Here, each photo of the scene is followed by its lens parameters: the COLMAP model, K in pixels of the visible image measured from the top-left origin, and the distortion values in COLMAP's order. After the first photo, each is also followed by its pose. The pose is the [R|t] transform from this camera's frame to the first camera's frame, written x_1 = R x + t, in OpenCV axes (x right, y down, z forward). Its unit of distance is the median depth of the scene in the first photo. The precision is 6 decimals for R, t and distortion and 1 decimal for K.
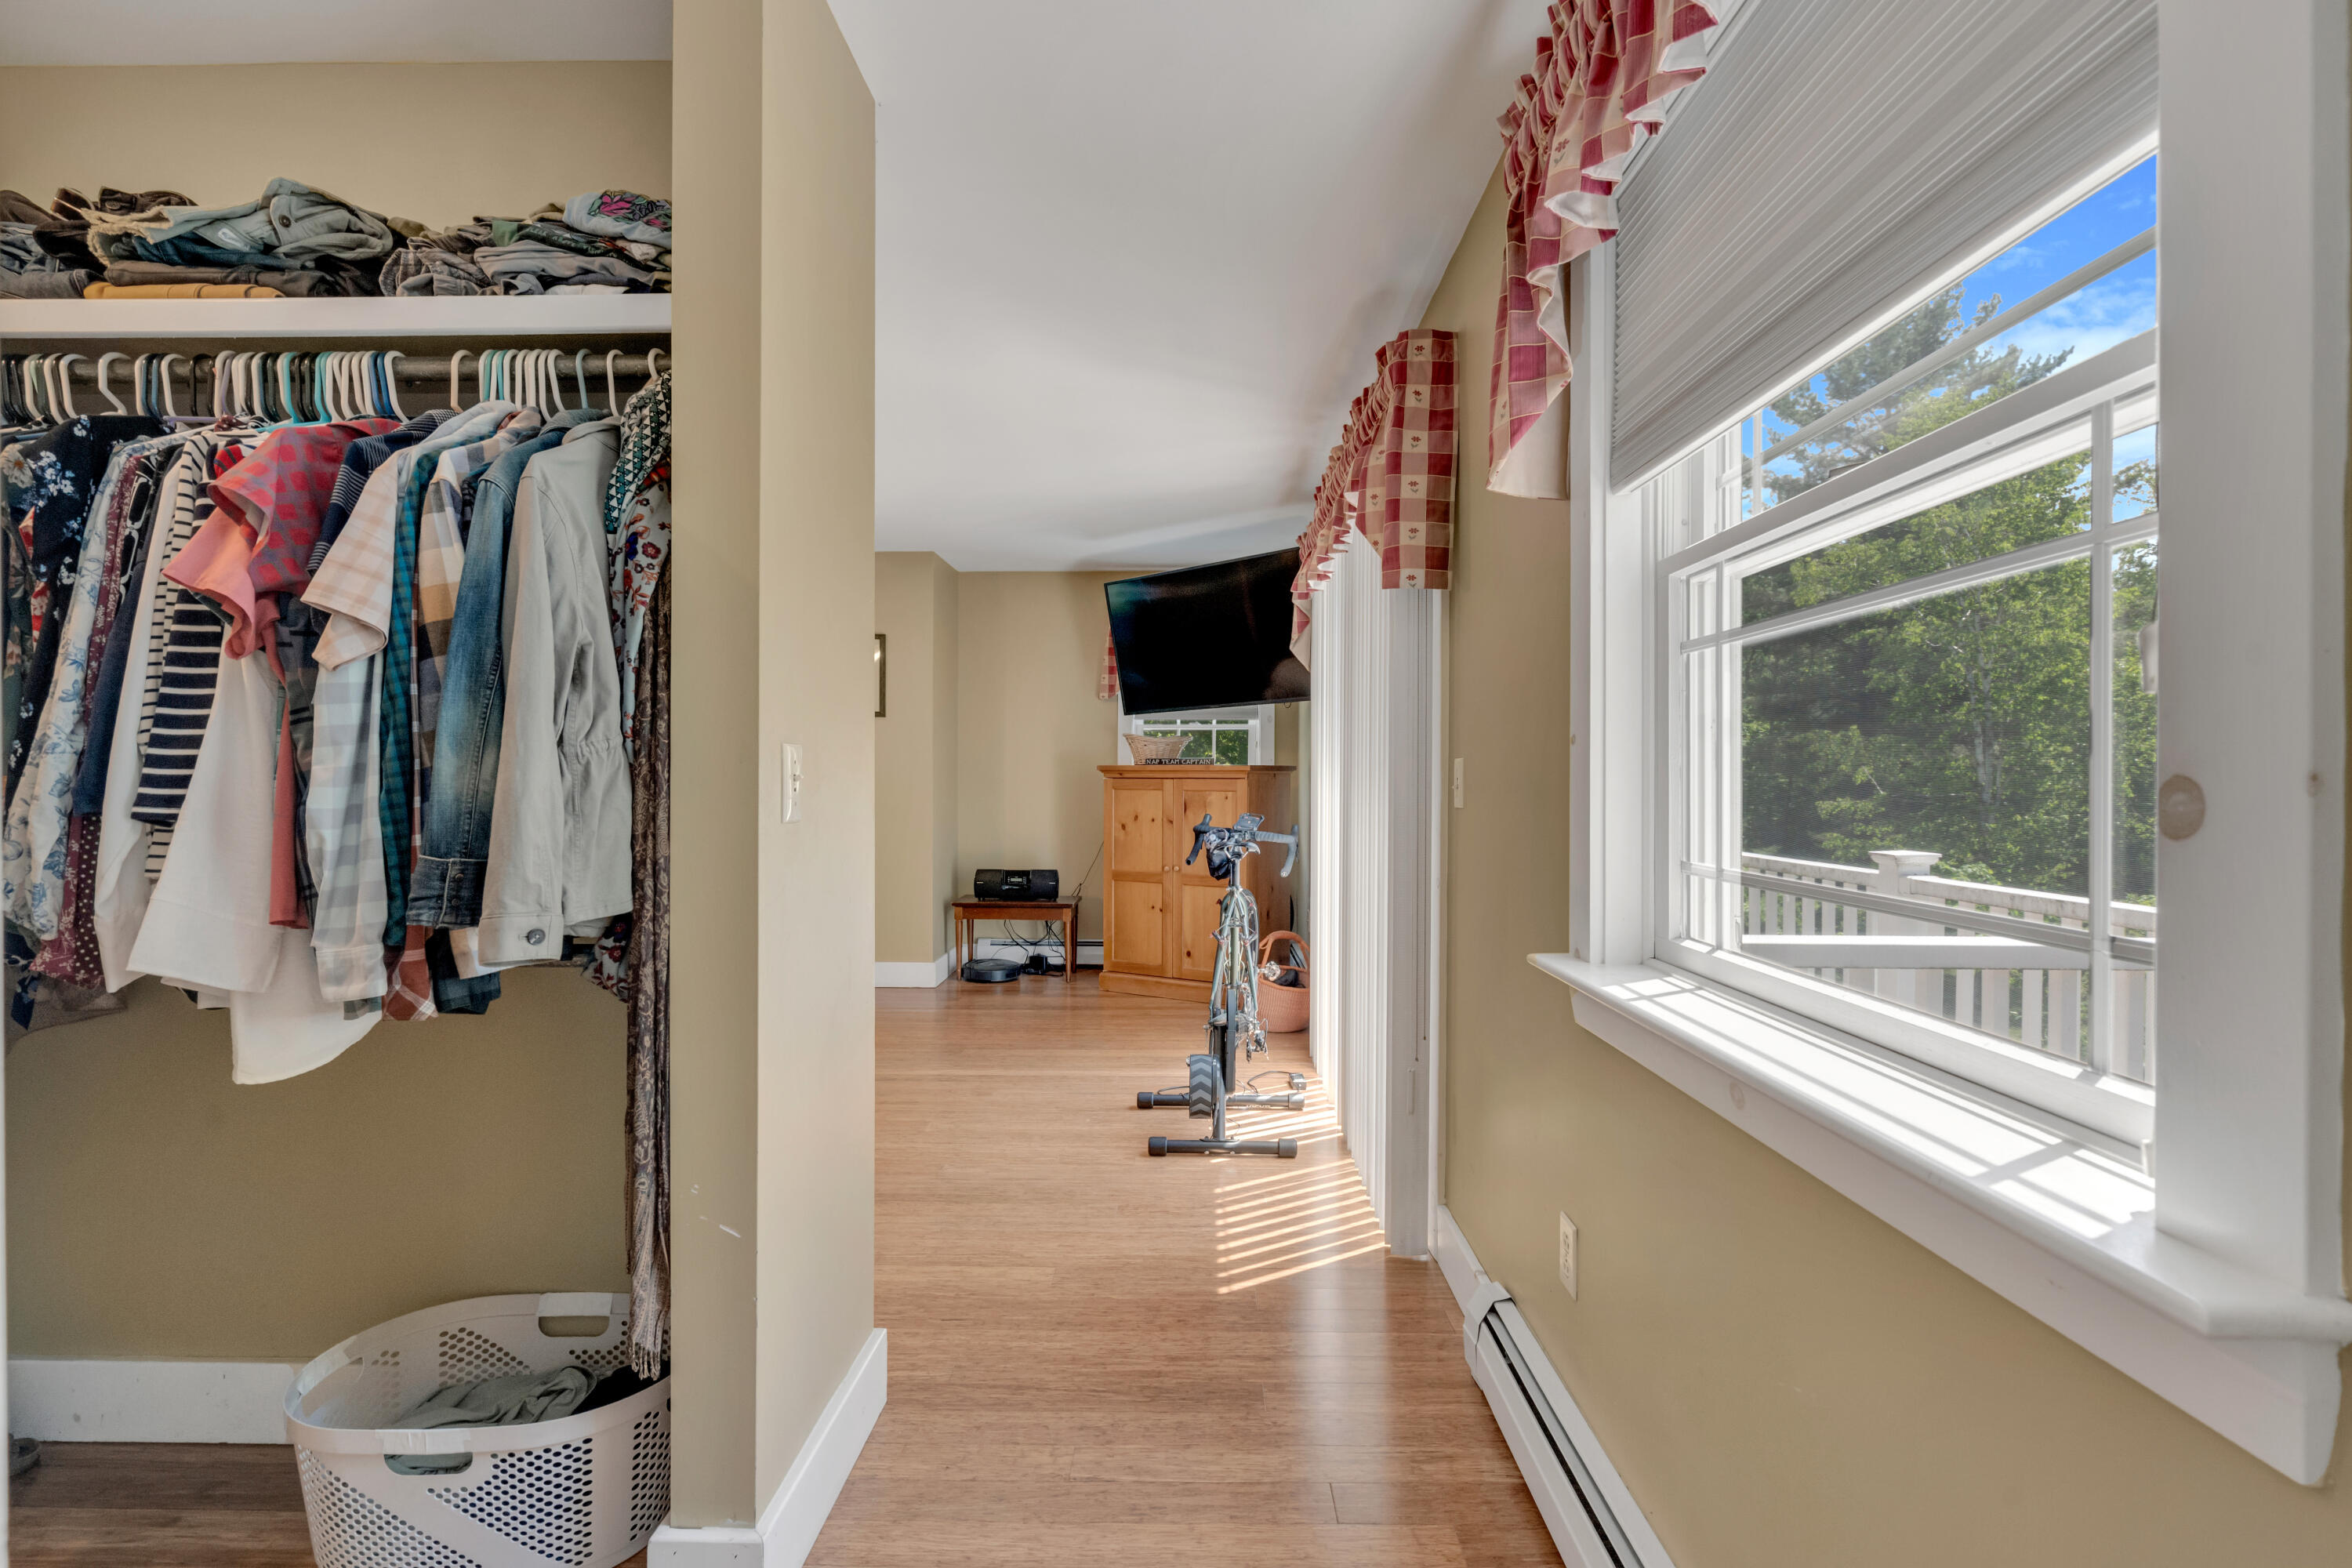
lens RADIAL K [[1069.7, 0, 1176.7], [0, 1069.7, 784.1], [0, 0, 1]] dist [-0.000554, 0.000444]
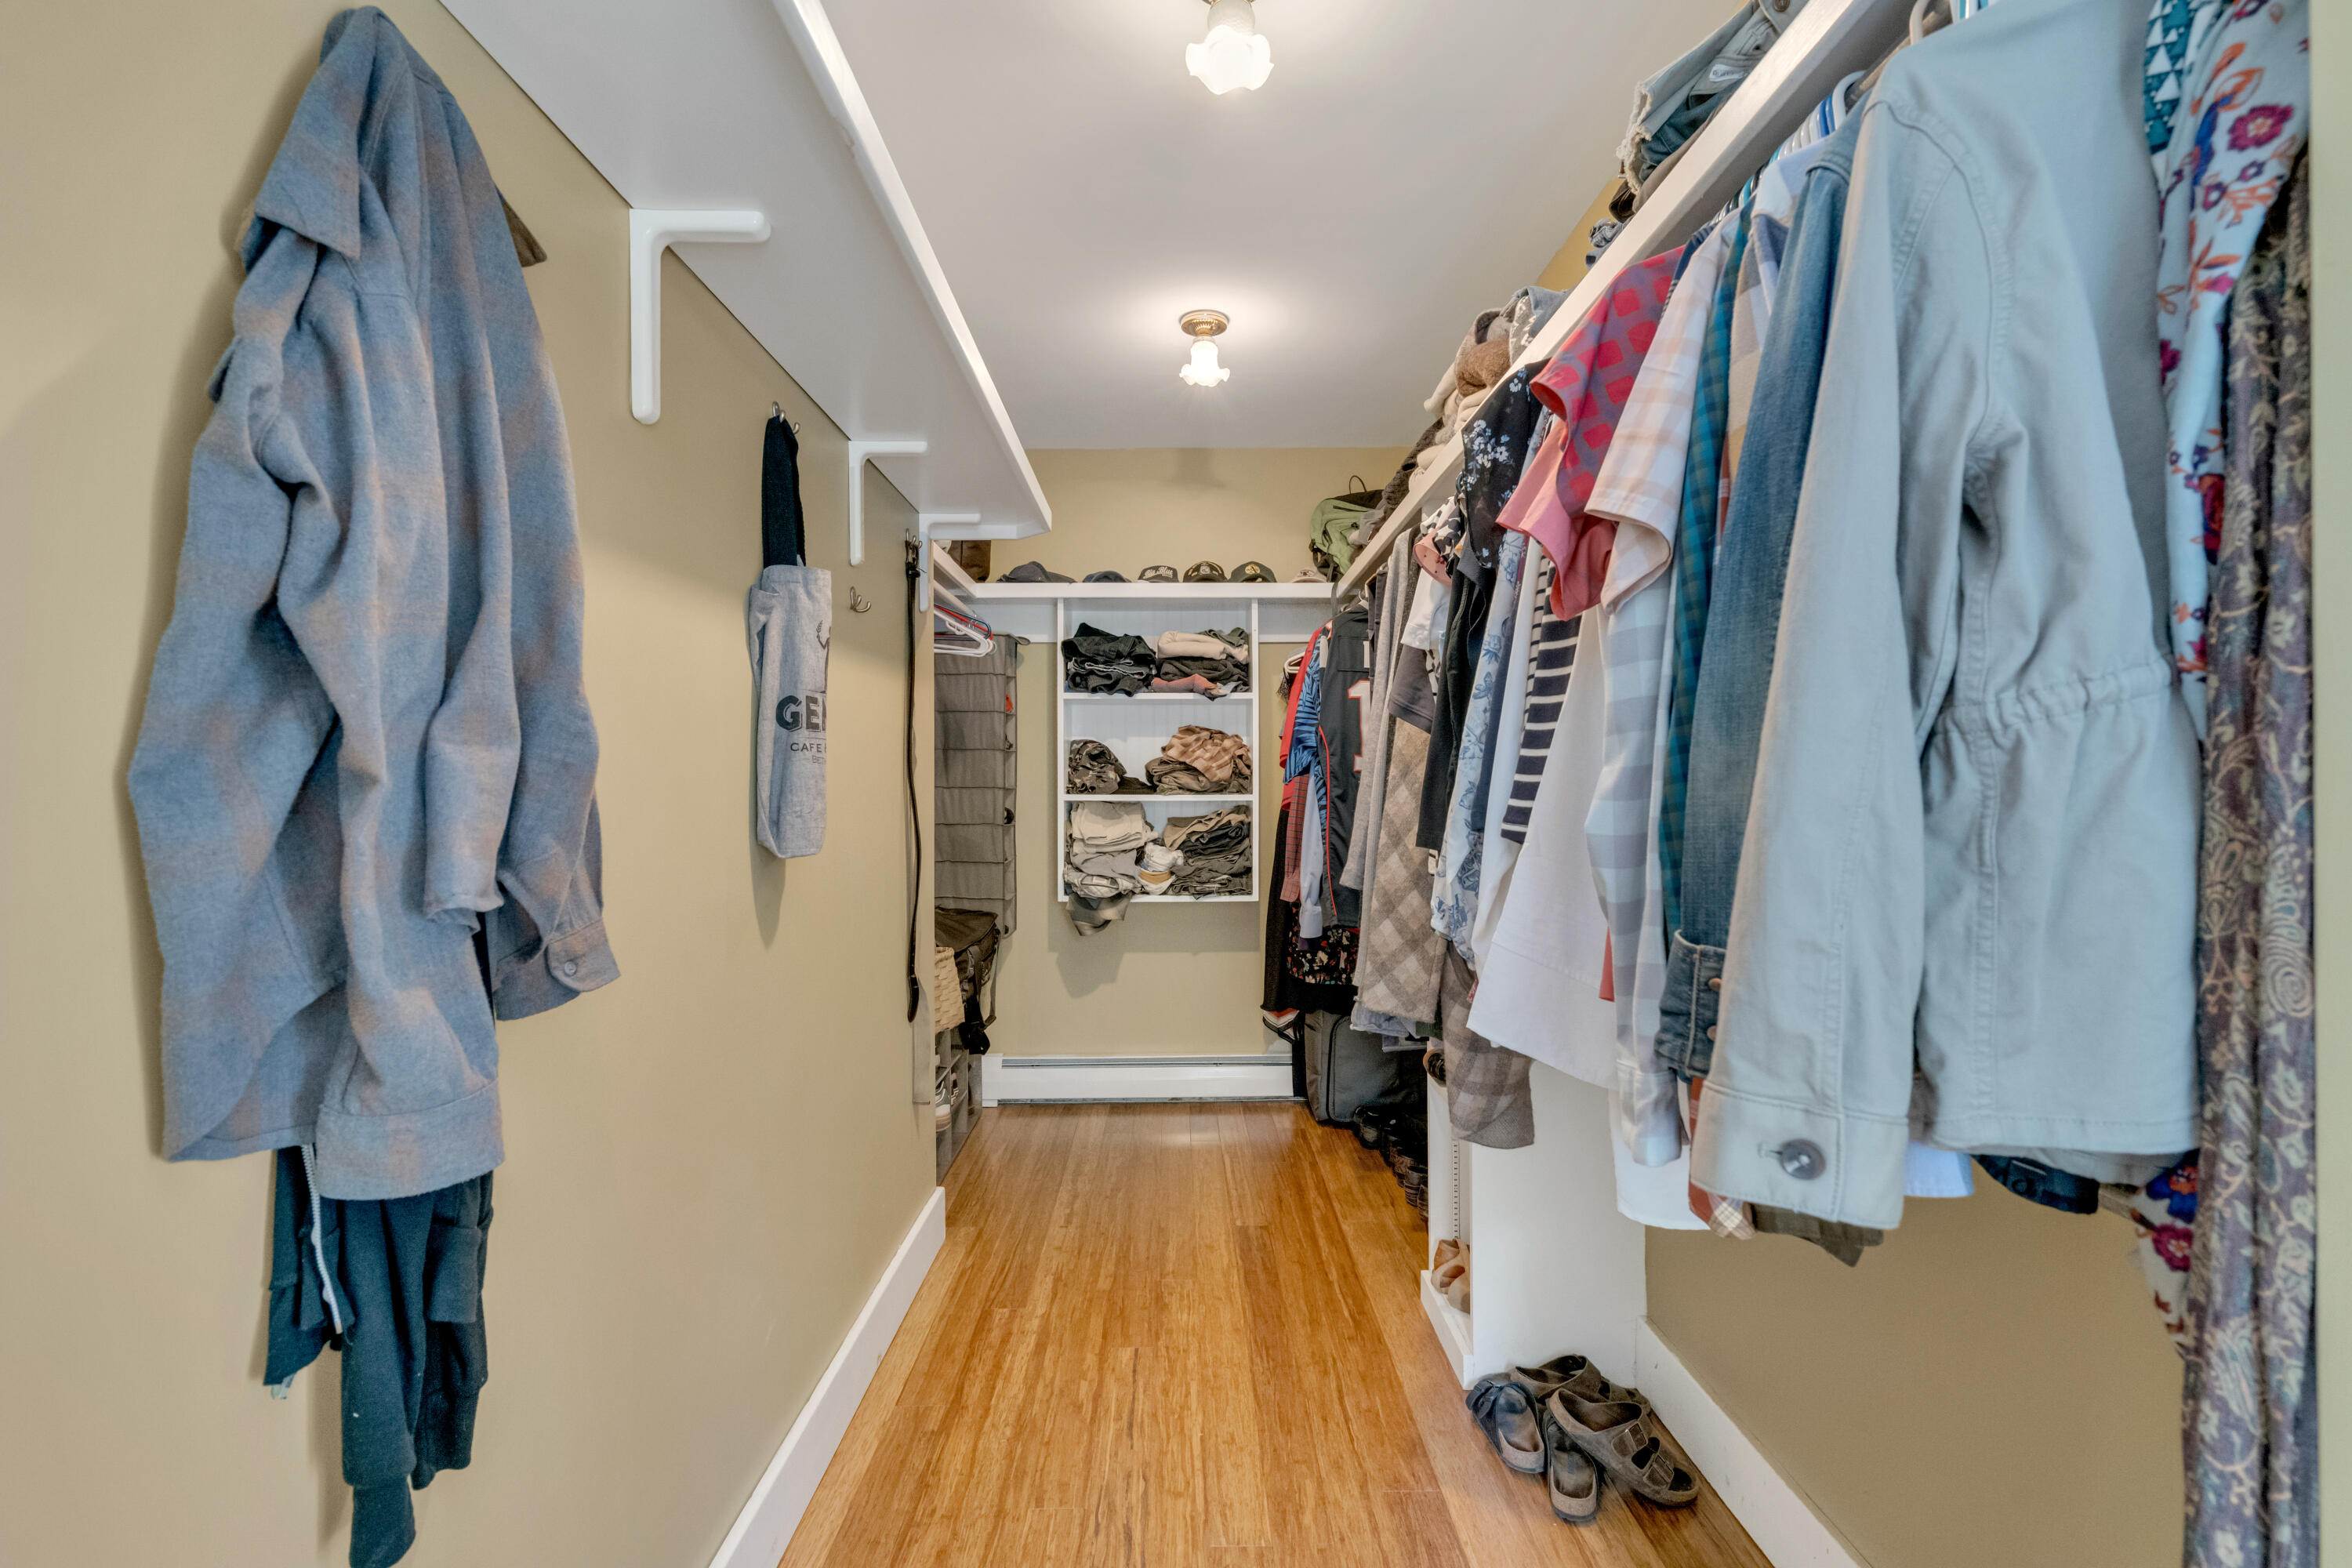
lens RADIAL K [[1069.7, 0, 1182.1], [0, 1069.7, 779.1], [0, 0, 1]] dist [-0.000554, 0.000444]
pose [[0.032614, -0.010647, -0.999411, -0.159828], [0.000378, 0.999943, -0.010640, -0.002770], [0.999468, -0.000031, 0.032616, 0.648157]]
